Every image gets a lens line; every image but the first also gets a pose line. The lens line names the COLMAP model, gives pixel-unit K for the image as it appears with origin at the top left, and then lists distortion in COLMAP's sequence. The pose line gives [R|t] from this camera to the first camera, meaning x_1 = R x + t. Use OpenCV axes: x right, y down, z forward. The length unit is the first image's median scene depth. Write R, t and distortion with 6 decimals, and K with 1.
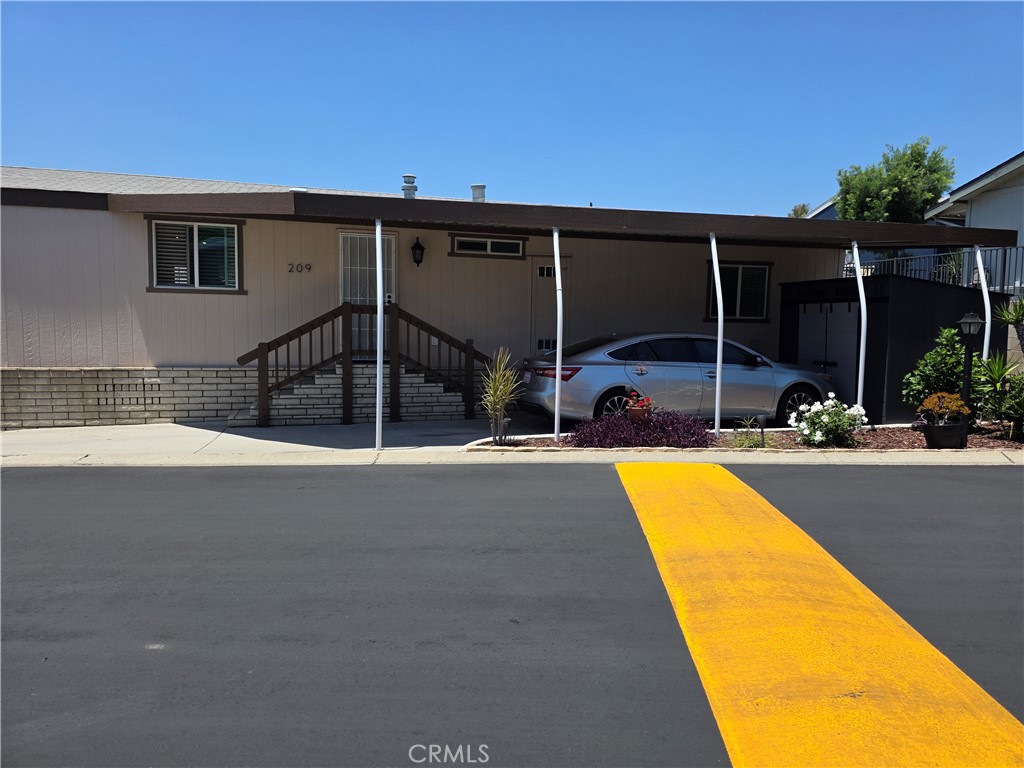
lens RADIAL K [[688.0, 0, 512.0], [0, 688.0, 384.0], [0, 0, 1]] dist [0.101753, -0.123704]
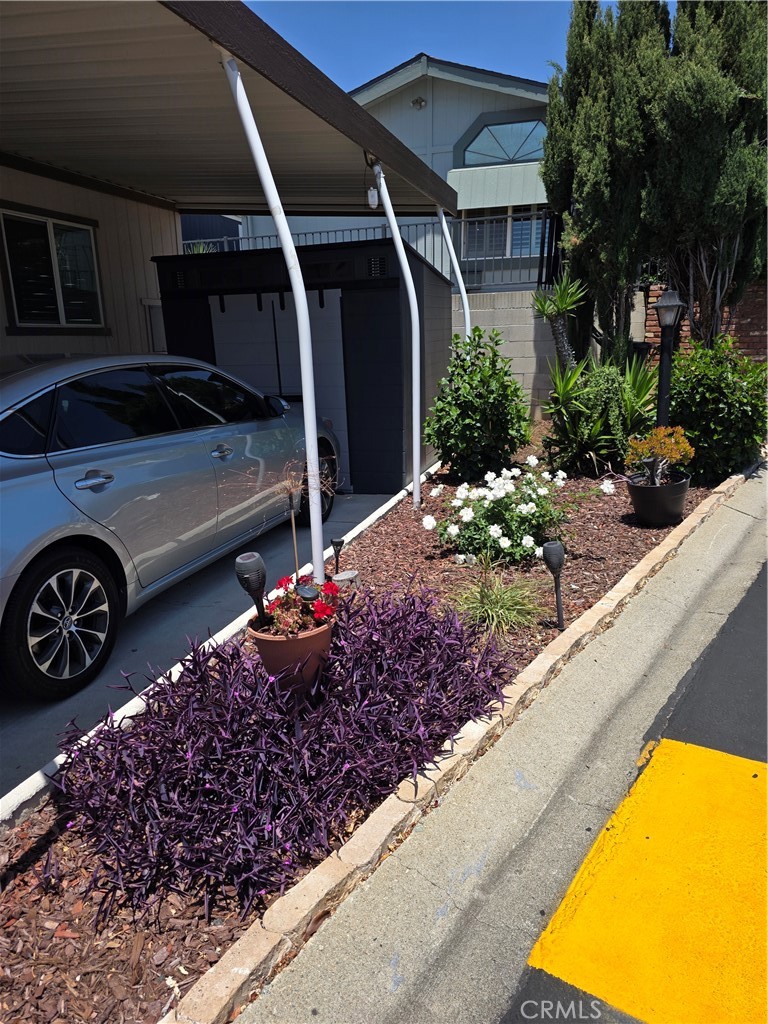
lens RADIAL K [[688.0, 0, 384.0], [0, 688.0, 512.0], [0, 0, 1]] dist [0.101753, -0.123704]
pose [[0.520750, -0.240912, 0.819012, -0.018953], [0.120687, 0.970497, 0.208735, -0.053216], [-0.845135, -0.009855, 0.534461, 0.672258]]
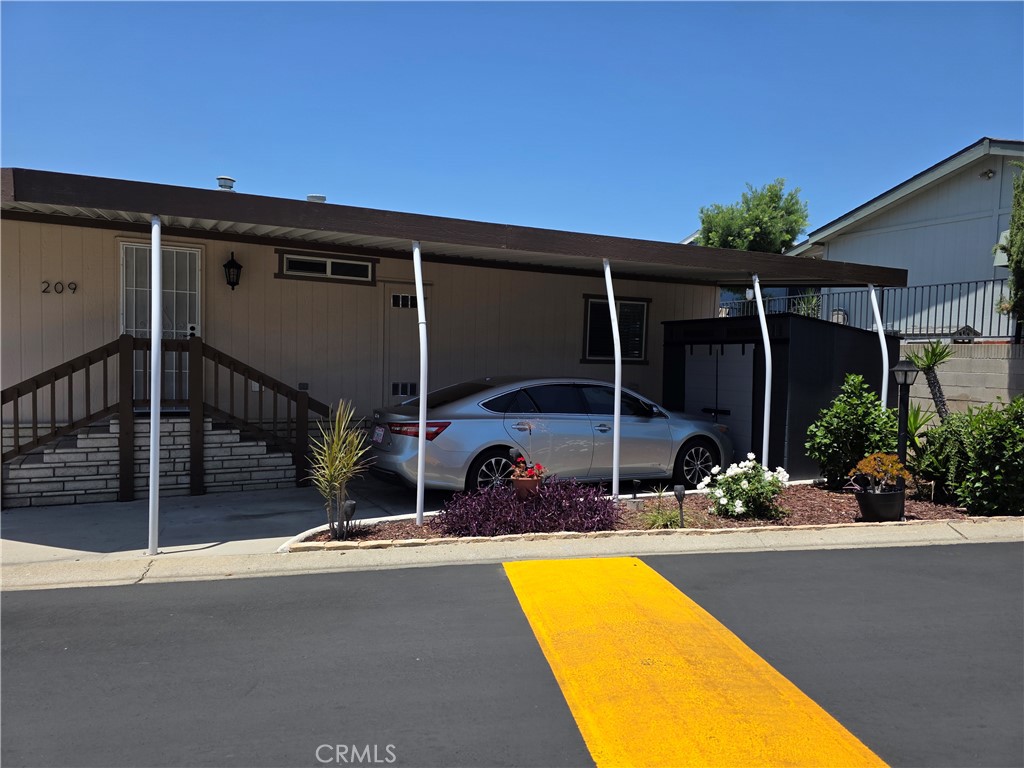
lens RADIAL K [[688.0, 0, 512.0], [0, 688.0, 384.0], [0, 0, 1]] dist [0.101753, -0.123704]
pose [[0.977226, -0.001318, 0.212197, 0.003710], [0.011832, 0.998764, -0.048285, -0.027501], [-0.211871, 0.049696, 0.976033, 0.207316]]
